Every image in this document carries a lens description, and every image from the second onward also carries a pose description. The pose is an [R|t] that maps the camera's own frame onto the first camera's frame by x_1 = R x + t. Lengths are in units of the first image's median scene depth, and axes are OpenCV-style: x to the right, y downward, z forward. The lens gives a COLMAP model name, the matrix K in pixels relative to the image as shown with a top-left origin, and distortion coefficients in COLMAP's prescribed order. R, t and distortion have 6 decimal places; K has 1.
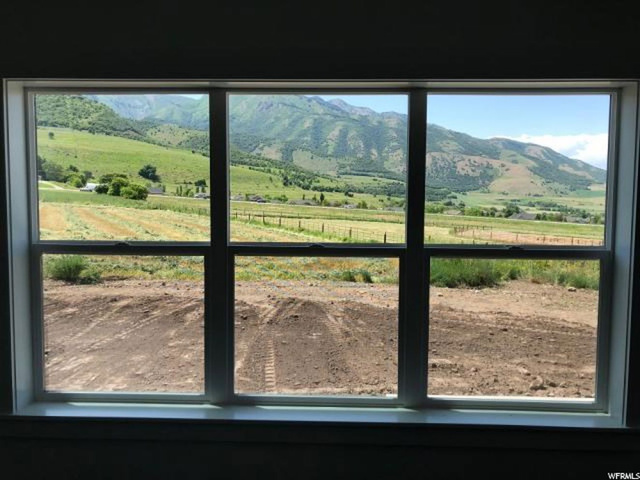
lens RADIAL K [[532.8, 0, 324.1], [0, 532.8, 237.1], [0, 0, 1]] dist [0.001359, 0.000907]
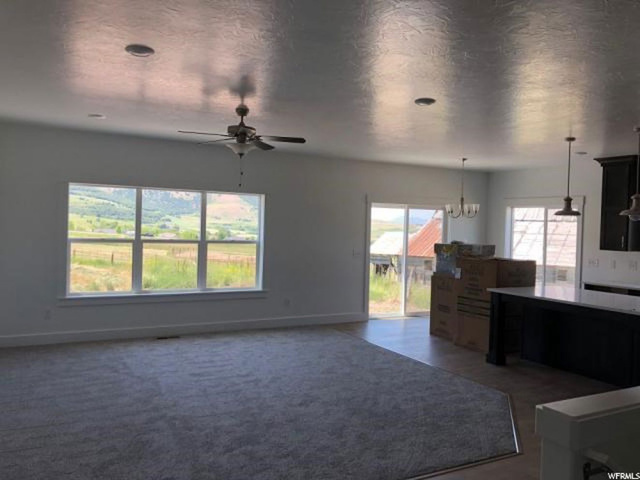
lens RADIAL K [[532.8, 0, 320.4], [0, 532.8, 238.6], [0, 0, 1]] dist [0.001359, 0.000907]
pose [[0.869037, 0.009309, 0.494659, -0.081599], [0.010679, 0.999237, -0.037565, 0.013789], [-0.494632, 0.037928, 0.868275, -0.217553]]
